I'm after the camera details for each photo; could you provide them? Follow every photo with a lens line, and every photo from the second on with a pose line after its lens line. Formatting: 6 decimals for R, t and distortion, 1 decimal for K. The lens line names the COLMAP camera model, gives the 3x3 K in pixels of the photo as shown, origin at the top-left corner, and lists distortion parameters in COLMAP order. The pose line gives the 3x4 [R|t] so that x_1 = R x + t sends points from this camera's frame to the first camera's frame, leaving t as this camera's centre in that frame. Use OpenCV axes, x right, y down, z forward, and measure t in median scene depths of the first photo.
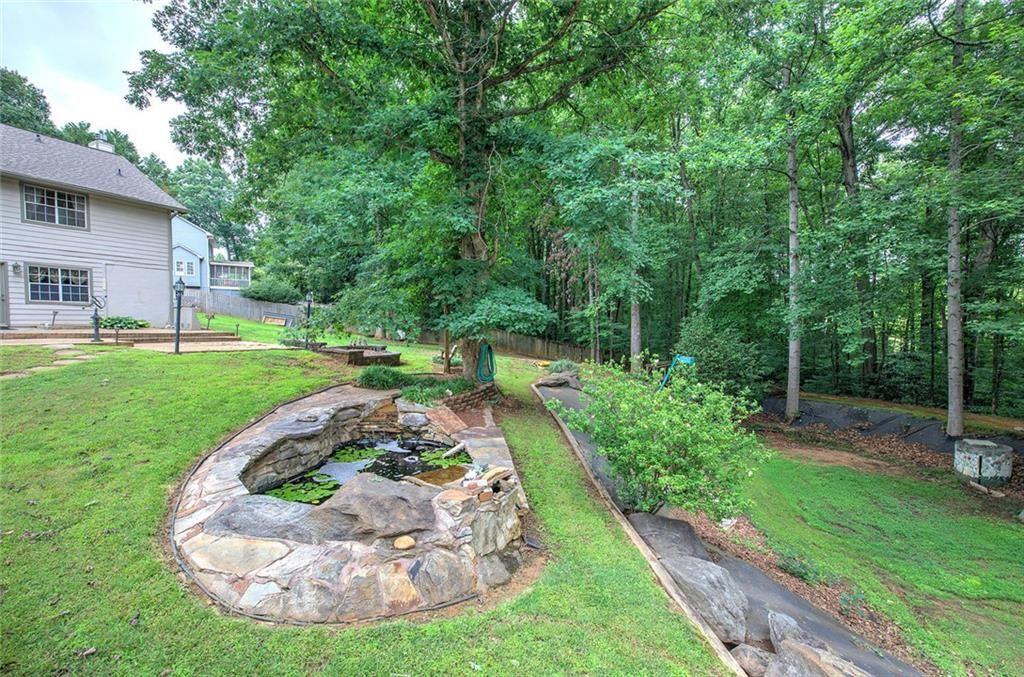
lens RADIAL K [[435.7, 0, 512.6], [0, 435.7, 341.4], [0, 0, 1]] dist [-0.000775, 0.000197]
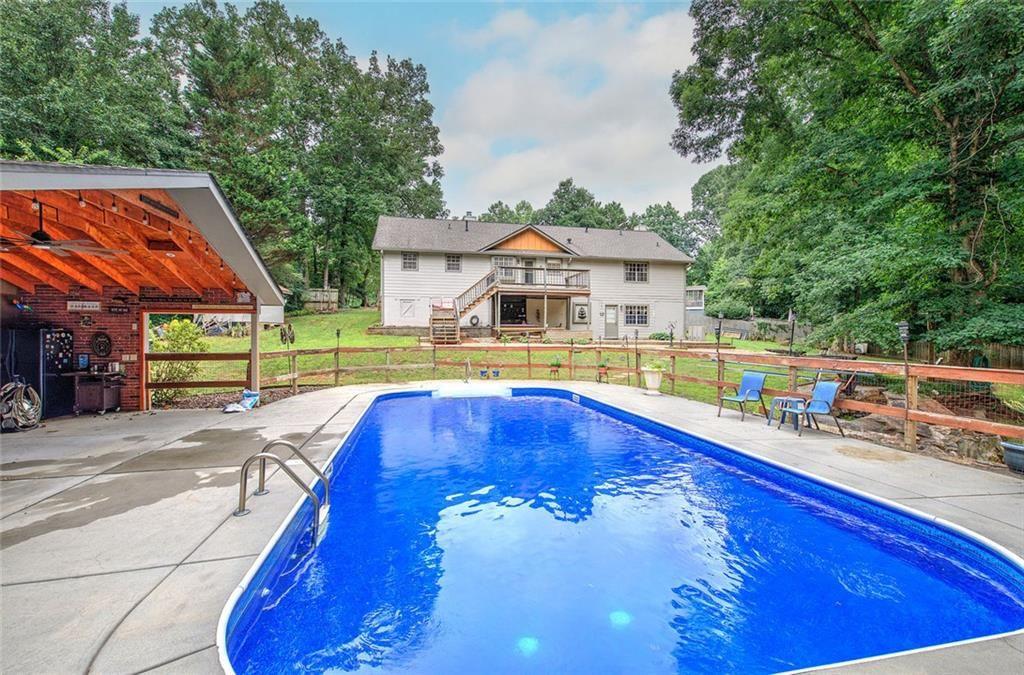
lens RADIAL K [[438.8, 0, 514.4], [0, 438.8, 338.8], [0, 0, 1]] dist [-0.000913, 0.000748]
pose [[0.625564, 0.005329, -0.780155, 0.058457], [-0.032987, 0.999263, -0.019624, 0.020932], [0.779475, 0.038011, 0.625279, -0.538943]]
